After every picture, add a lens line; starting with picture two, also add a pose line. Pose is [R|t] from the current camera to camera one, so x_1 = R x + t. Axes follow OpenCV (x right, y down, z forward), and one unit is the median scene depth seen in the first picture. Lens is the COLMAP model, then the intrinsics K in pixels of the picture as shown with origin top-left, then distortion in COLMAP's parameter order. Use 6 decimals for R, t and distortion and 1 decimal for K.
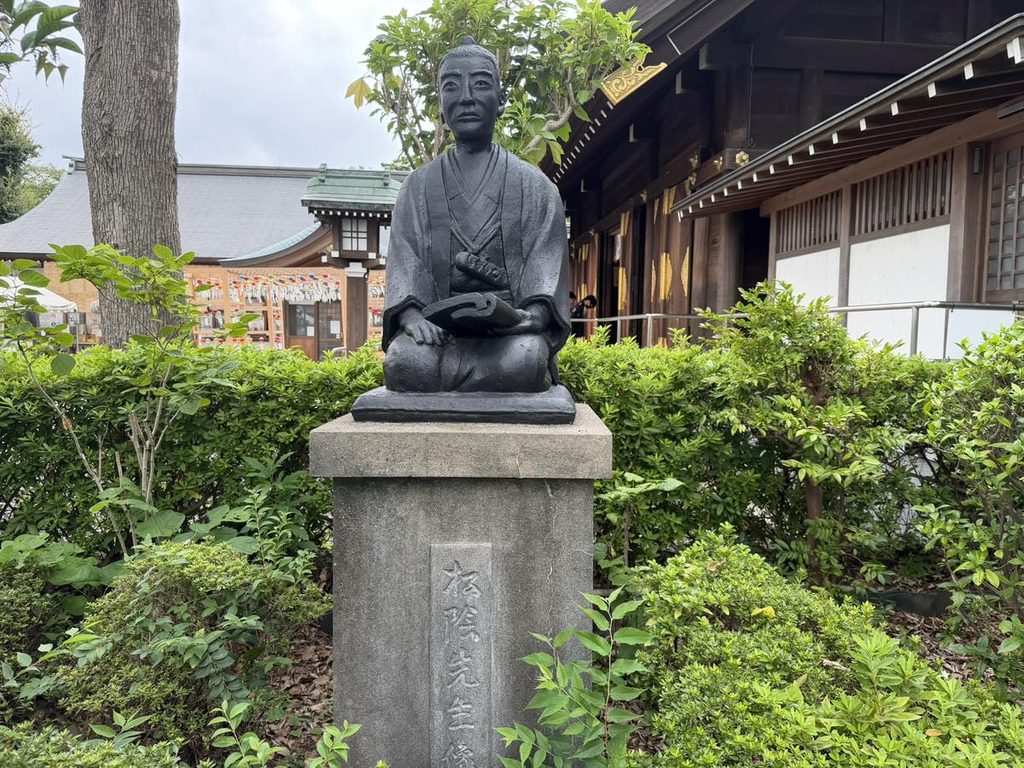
lens RADIAL K [[729.7, 0, 511.7], [0, 729.7, 383.4], [0, 0, 1]] dist [-0.000367, -0.000024]
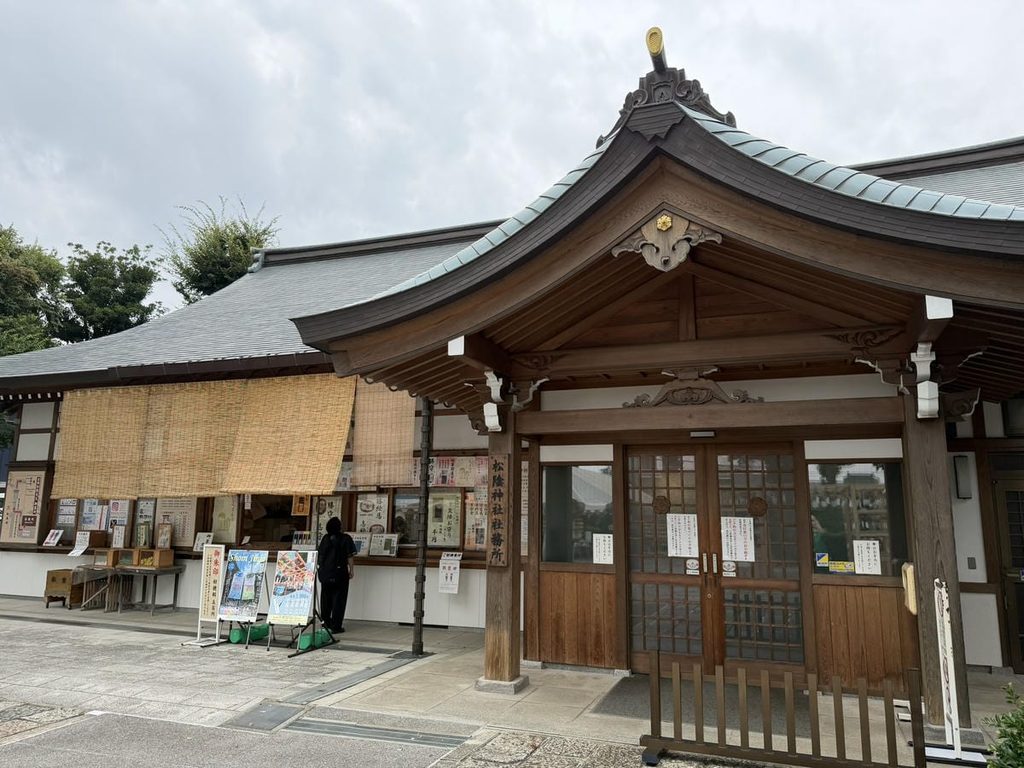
lens RADIAL K [[729.7, 0, 512.5], [0, 729.7, 384.7], [0, 0, 1]] dist [-0.000367, -0.000024]
pose [[0.897623, -0.079369, -0.433559, -0.169801], [-0.026931, 0.971939, -0.233684, -0.065340], [0.439940, 0.221437, 0.870298, 0.695631]]
